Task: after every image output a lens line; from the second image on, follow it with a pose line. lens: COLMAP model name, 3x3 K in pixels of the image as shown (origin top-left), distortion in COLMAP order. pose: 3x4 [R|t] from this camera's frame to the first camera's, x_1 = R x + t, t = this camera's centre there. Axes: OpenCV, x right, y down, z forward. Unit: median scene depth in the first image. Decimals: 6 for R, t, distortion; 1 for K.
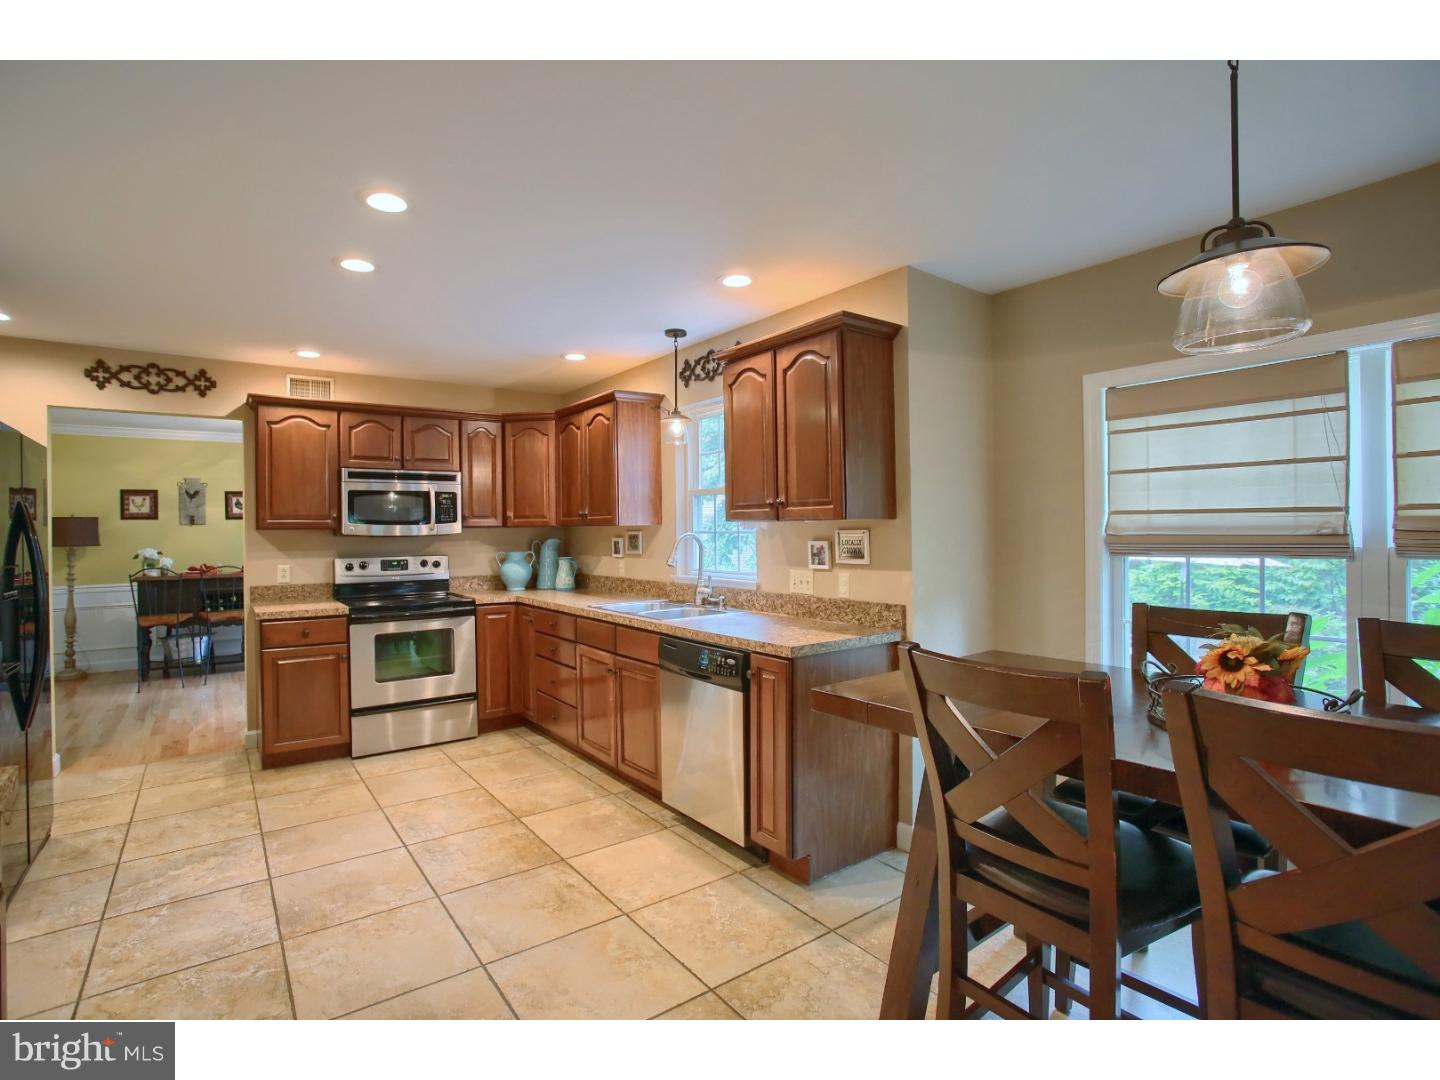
lens RADIAL K [[711.1, 0, 701.4], [0, 711.1, 534.1], [0, 0, 1]] dist [-0.078831, 0.040588]
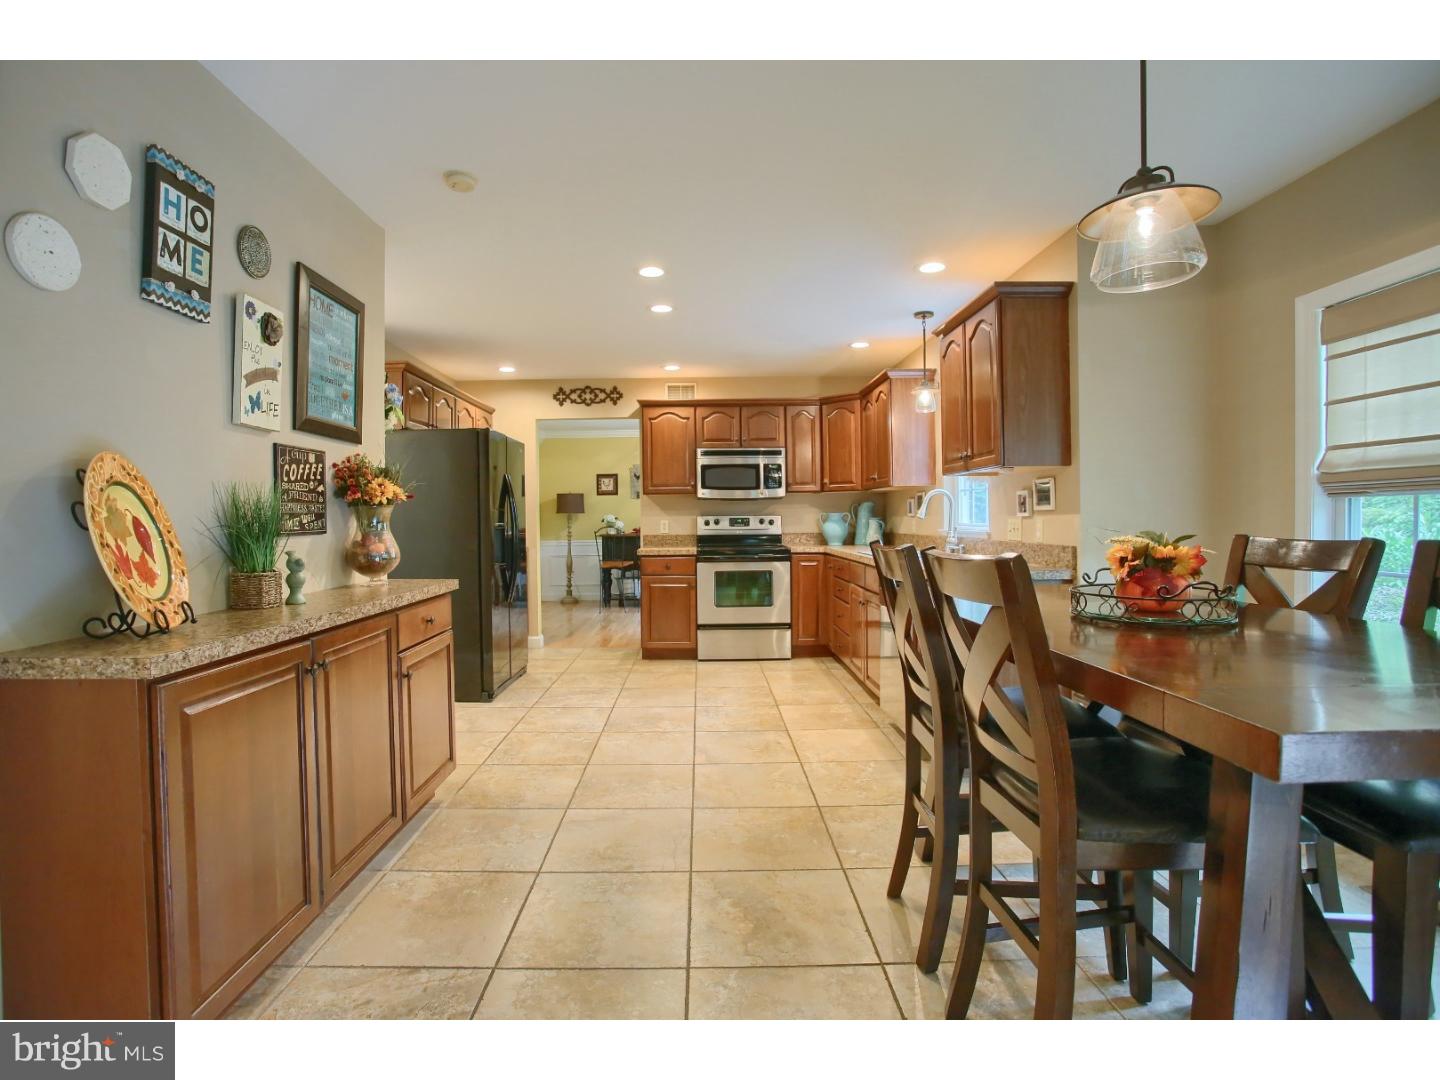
lens RADIAL K [[711.1, 0, 701.4], [0, 711.1, 534.1], [0, 0, 1]] dist [-0.078831, 0.040588]
pose [[0.814012, 0.013575, -0.580690, 0.296700], [0.000170, 0.999721, 0.023609, 0.038900], [0.580848, -0.019317, 0.813783, -0.122992]]
